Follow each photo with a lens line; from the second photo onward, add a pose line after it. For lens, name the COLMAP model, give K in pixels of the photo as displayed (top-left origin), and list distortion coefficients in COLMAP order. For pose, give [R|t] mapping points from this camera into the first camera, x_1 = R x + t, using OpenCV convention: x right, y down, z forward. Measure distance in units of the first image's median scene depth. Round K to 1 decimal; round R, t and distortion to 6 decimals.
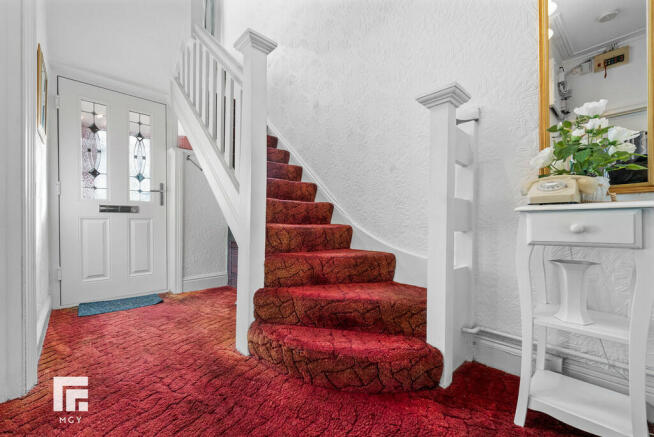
lens RADIAL K [[269.4, 0, 325.7], [0, 269.4, 224.3], [0, 0, 1]] dist [-0.001909, -0.000154]
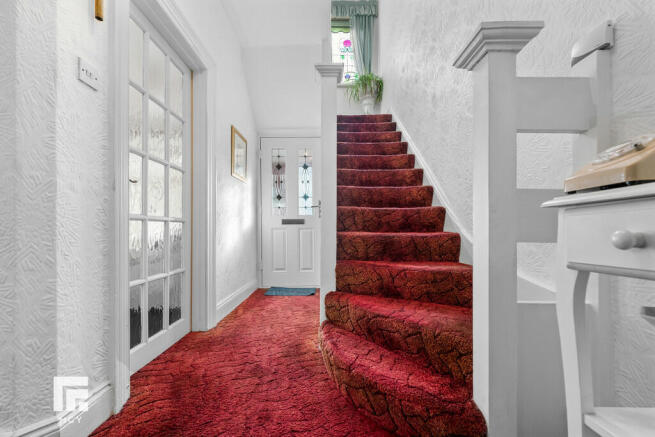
lens RADIAL K [[269.8, 0, 317.8], [0, 269.8, 226.7], [0, 0, 1]] dist [-0.001909, -0.000154]
pose [[0.723744, -0.019199, -0.689801, 0.435535], [0.004919, 0.999731, -0.022664, 0.000730], [0.690051, 0.013010, 0.723644, 0.152939]]
